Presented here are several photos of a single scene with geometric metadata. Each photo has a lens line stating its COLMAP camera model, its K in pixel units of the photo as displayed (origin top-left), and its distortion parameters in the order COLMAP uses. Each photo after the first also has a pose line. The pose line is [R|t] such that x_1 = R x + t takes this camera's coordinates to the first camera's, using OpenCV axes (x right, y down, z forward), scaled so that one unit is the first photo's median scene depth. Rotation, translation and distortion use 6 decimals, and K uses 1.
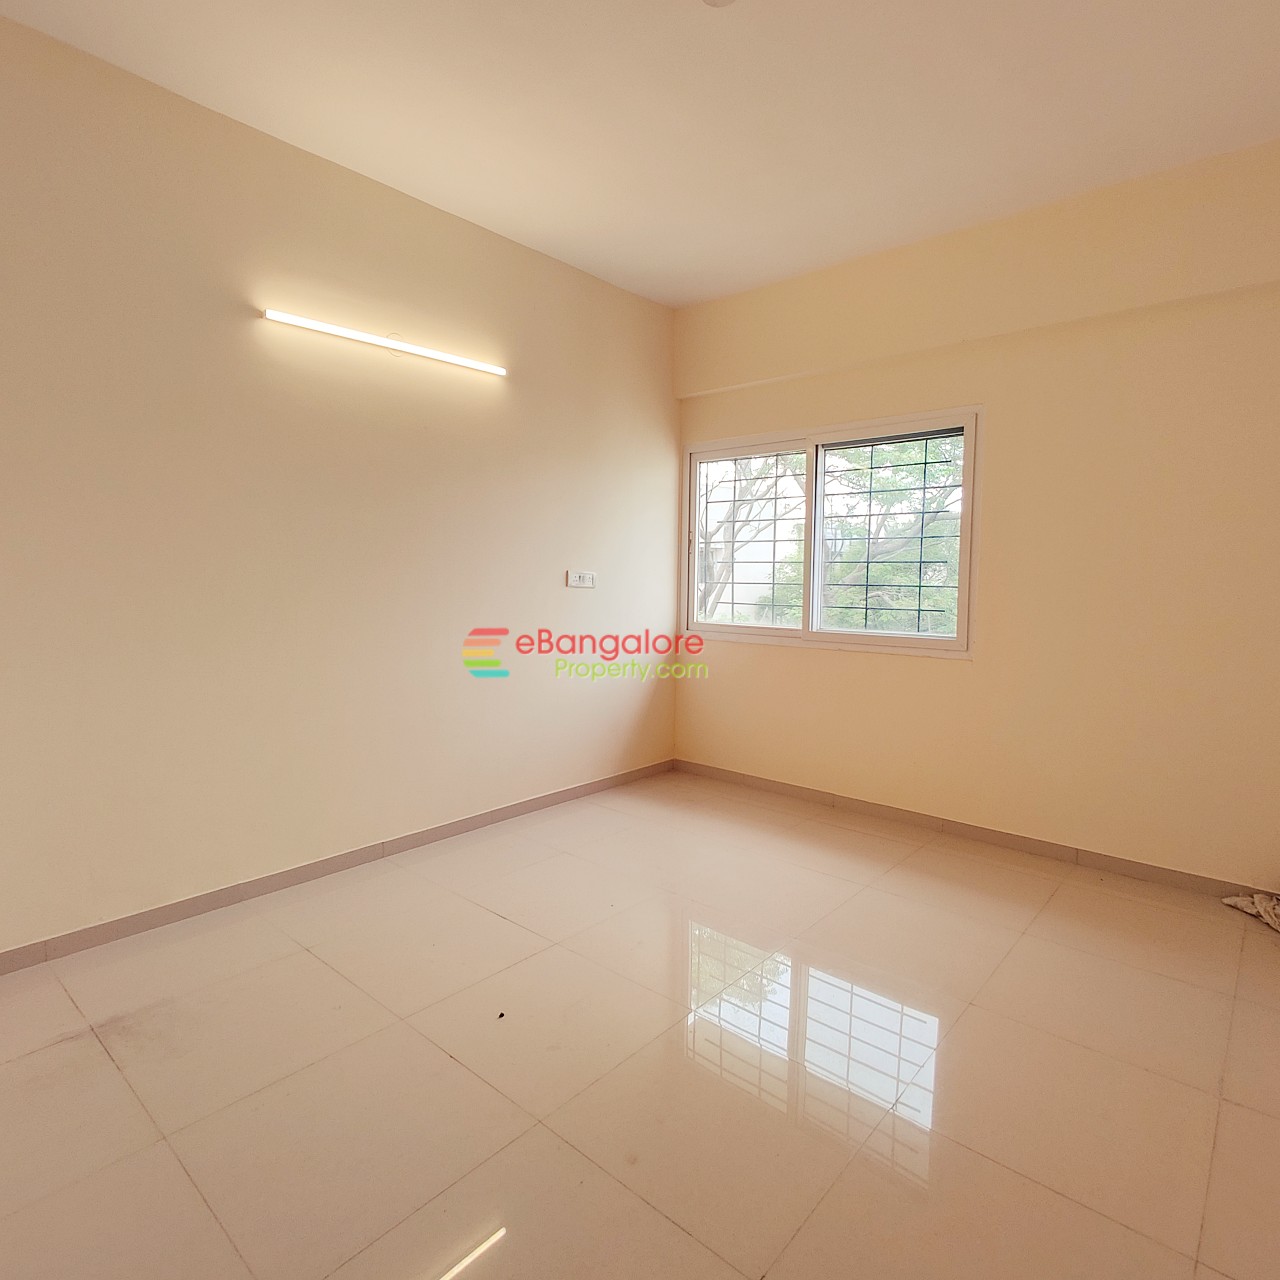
lens RADIAL K [[746.6, 0, 639.0], [0, 746.6, 634.5], [0, 0, 1]] dist [0.003194, 0.000994]
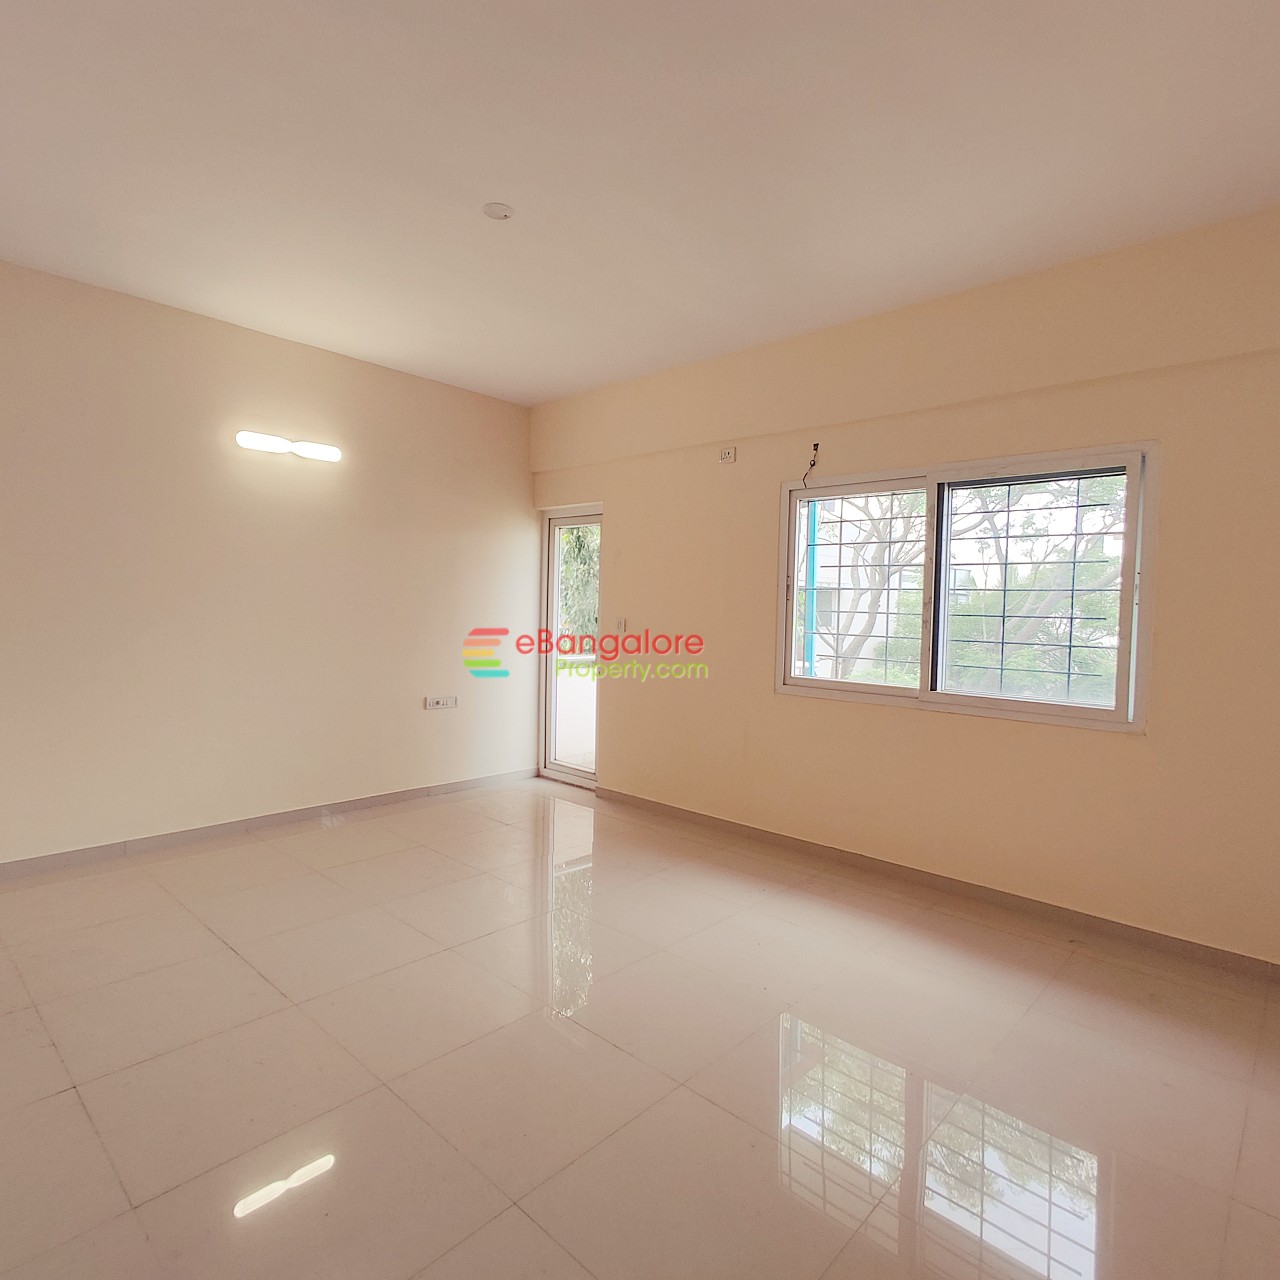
lens RADIAL K [[749.0, 0, 614.9], [0, 749.0, 635.7], [0, 0, 1]] dist [-0.001418, -0.002308]
pose [[0.998827, 0.027963, -0.039530, -0.113397], [-0.030179, 0.997939, -0.056638, -0.008871], [0.037865, 0.057764, 0.997612, 0.099548]]
